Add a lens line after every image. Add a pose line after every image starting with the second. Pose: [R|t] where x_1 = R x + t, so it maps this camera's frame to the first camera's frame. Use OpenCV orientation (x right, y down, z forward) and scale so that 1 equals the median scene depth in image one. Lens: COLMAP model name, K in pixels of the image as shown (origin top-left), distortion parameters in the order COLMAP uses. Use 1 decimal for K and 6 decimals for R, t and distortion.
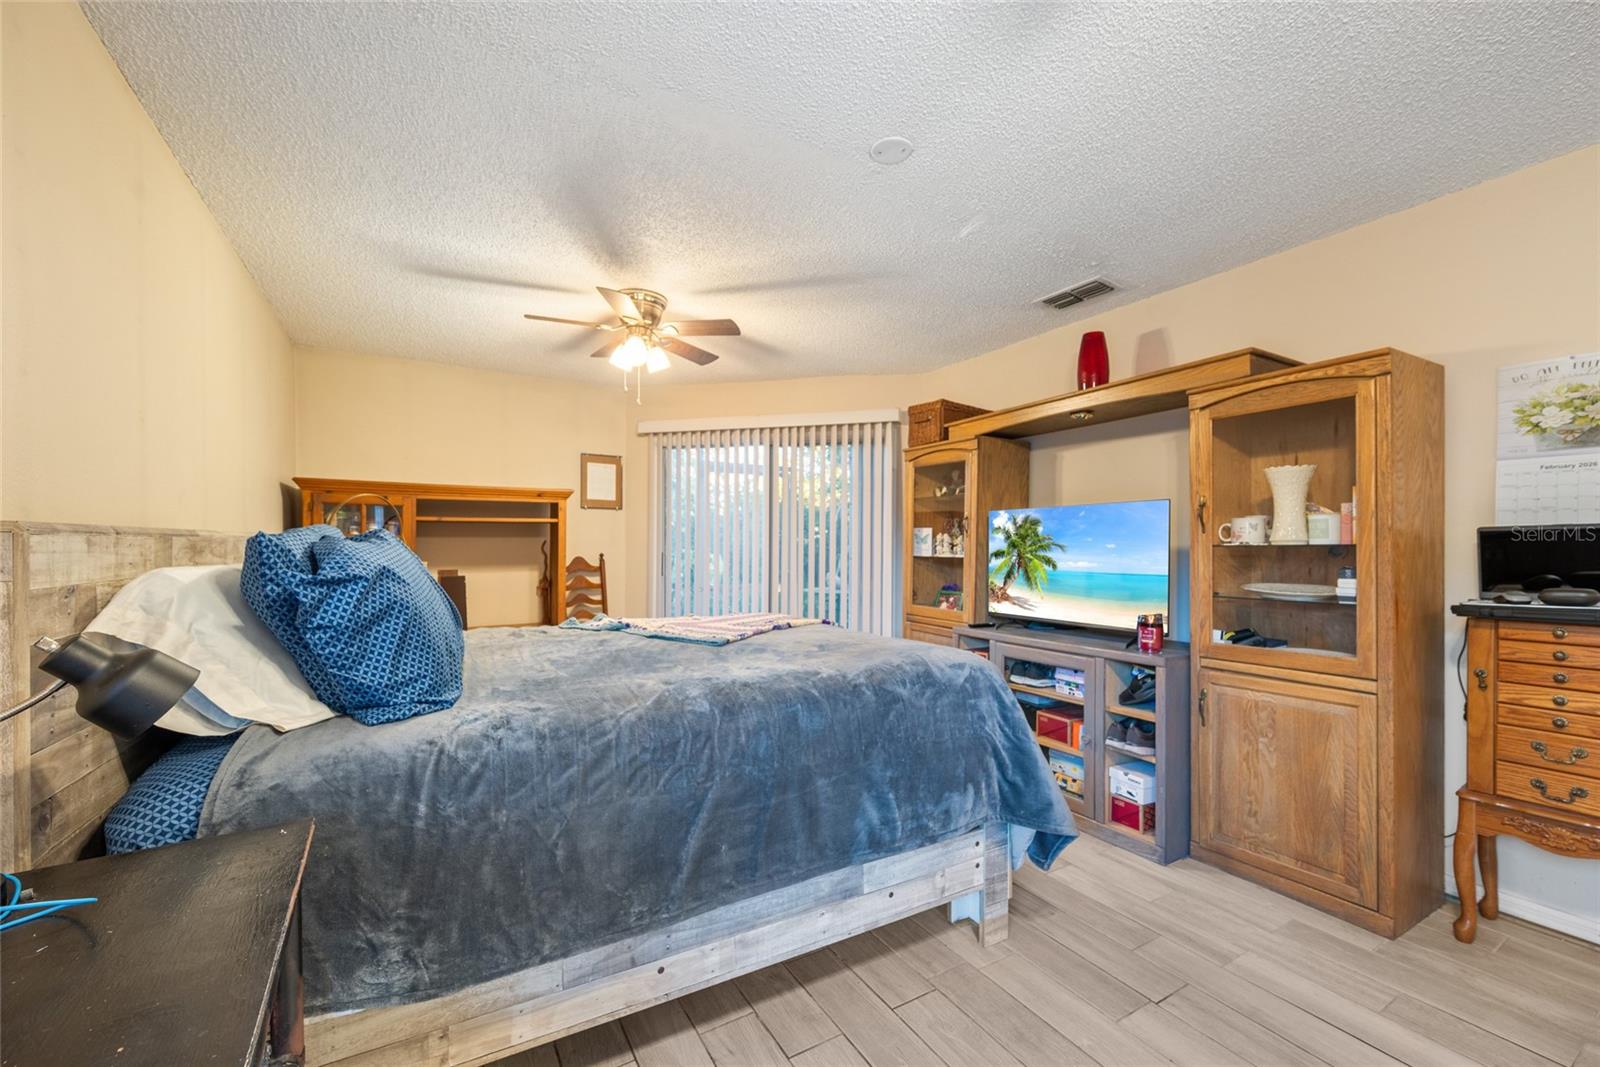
lens RADIAL K [[631.3, 0, 803.9], [0, 631.3, 546.0], [0, 0, 1]] dist [-0.000600, -0.000390]
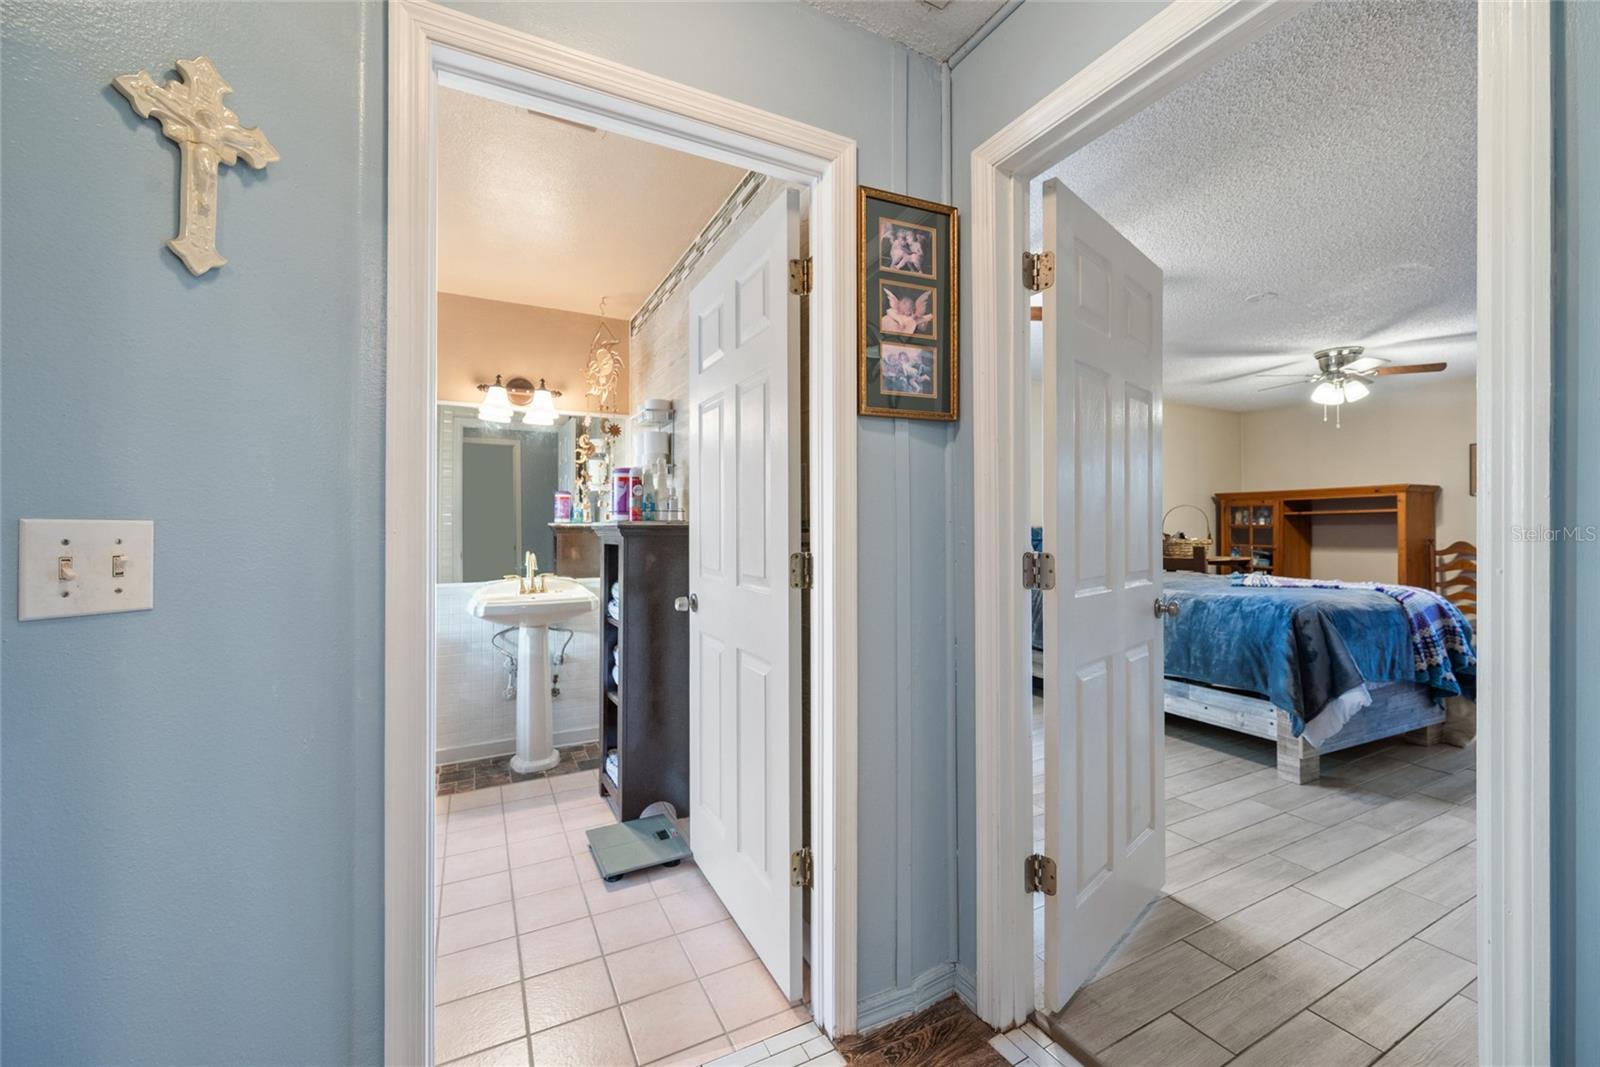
lens RADIAL K [[631.3, 0, 799.8], [0, 631.3, 529.3], [0, 0, 1]] dist [-0.000600, -0.000390]
pose [[-0.083349, -0.004879, -0.996508, 1.808450], [0.003834, 0.999979, -0.005217, -0.002318], [0.996513, -0.004256, -0.083328, -0.088678]]
